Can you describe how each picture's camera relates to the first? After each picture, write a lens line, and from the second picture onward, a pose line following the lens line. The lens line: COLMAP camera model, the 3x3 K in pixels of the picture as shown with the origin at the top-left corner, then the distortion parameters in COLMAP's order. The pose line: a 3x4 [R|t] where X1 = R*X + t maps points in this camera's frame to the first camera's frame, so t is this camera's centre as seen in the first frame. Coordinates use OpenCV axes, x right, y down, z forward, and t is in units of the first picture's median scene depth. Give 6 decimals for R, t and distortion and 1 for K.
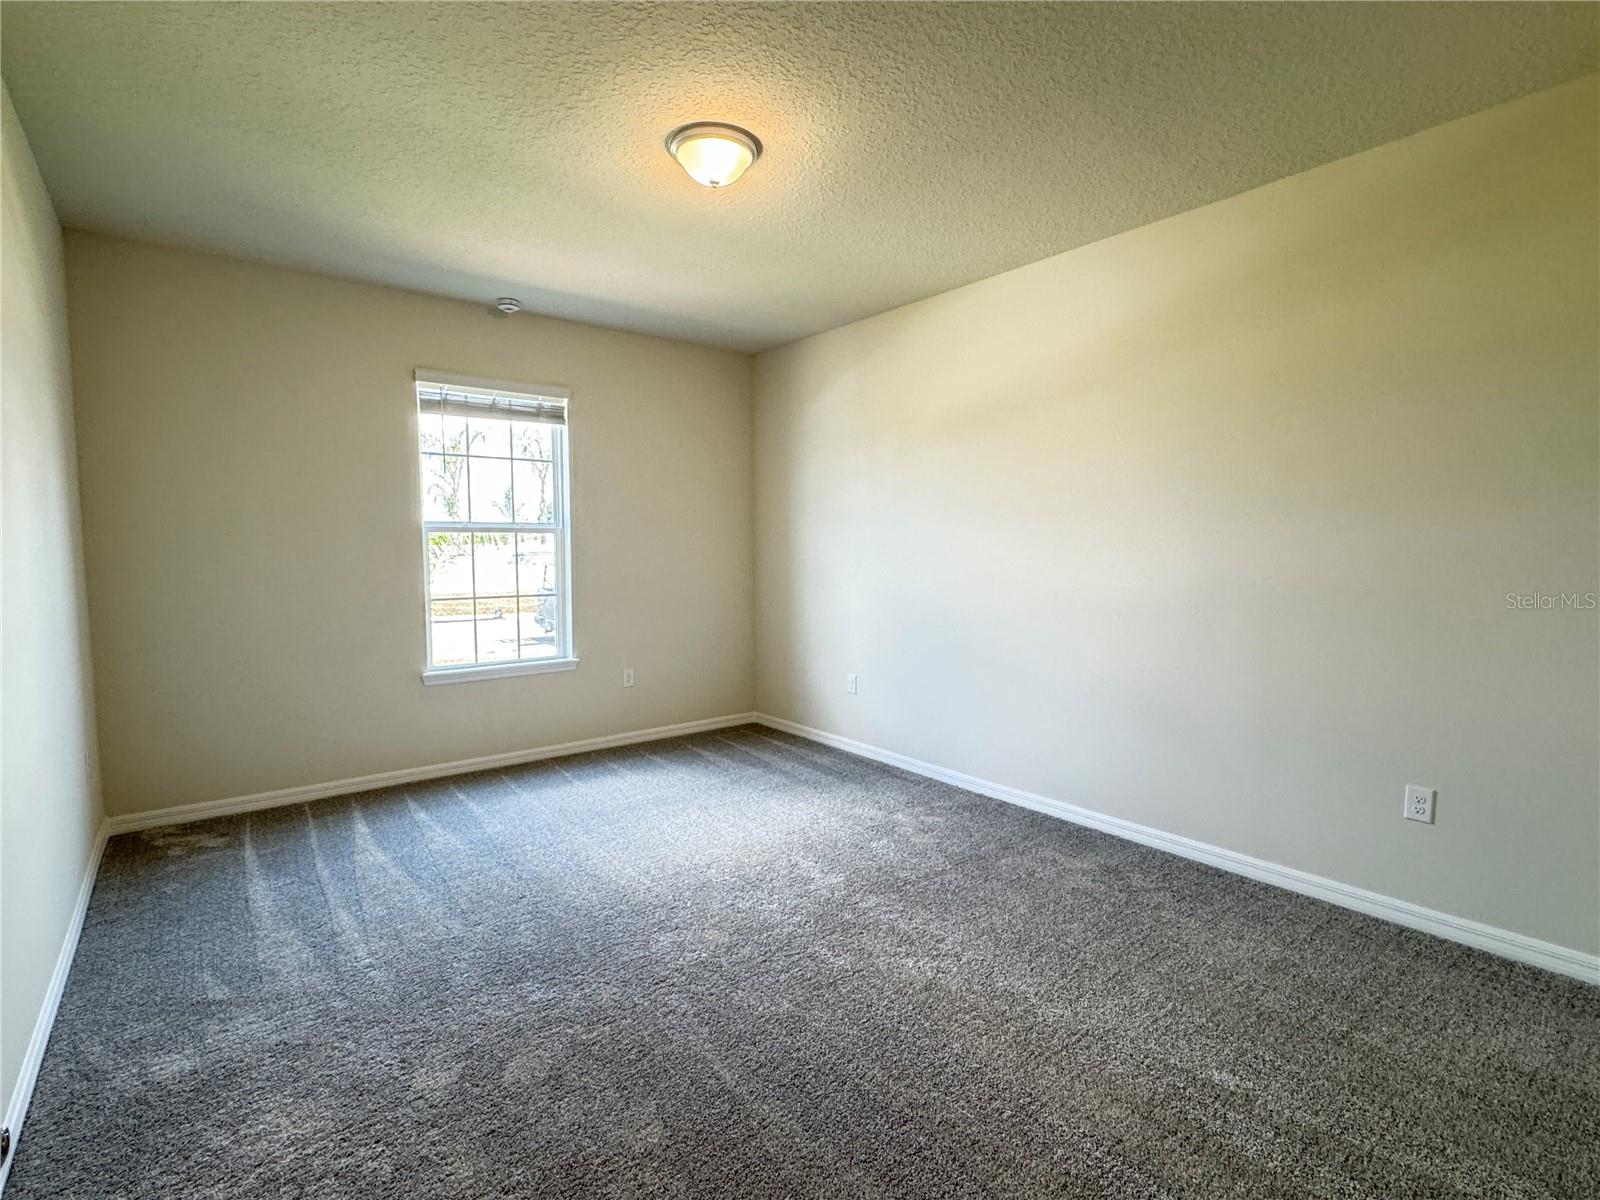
lens RADIAL K [[767.0, 0, 797.8], [0, 767.0, 599.6], [0, 0, 1]] dist [-0.001013, 0.000316]
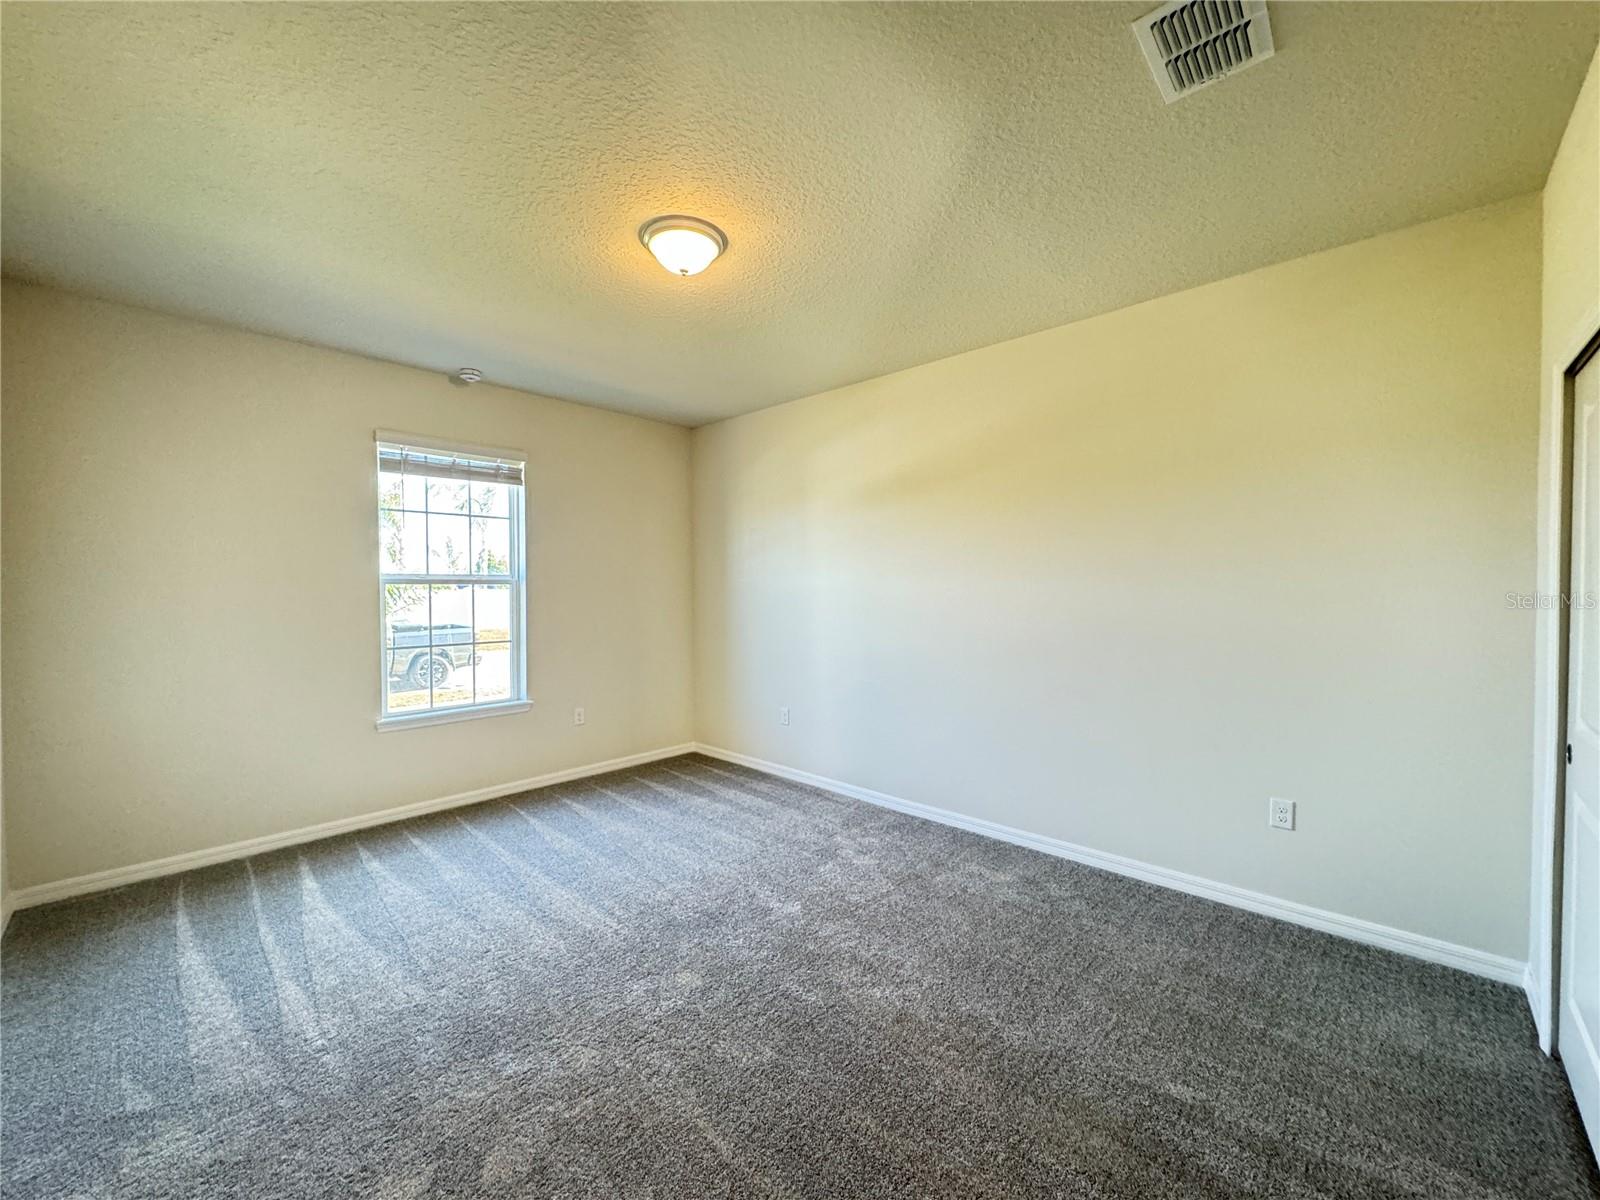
lens RADIAL K [[641.5, 0, 801.9], [0, 641.5, 599.2], [0, 0, 1]] dist [-0.001727, 0.000259]
pose [[0.989791, -0.004554, 0.142454, -0.078170], [0.012163, 0.998542, -0.052587, -0.026175], [-0.142007, 0.053783, 0.988404, 0.099592]]
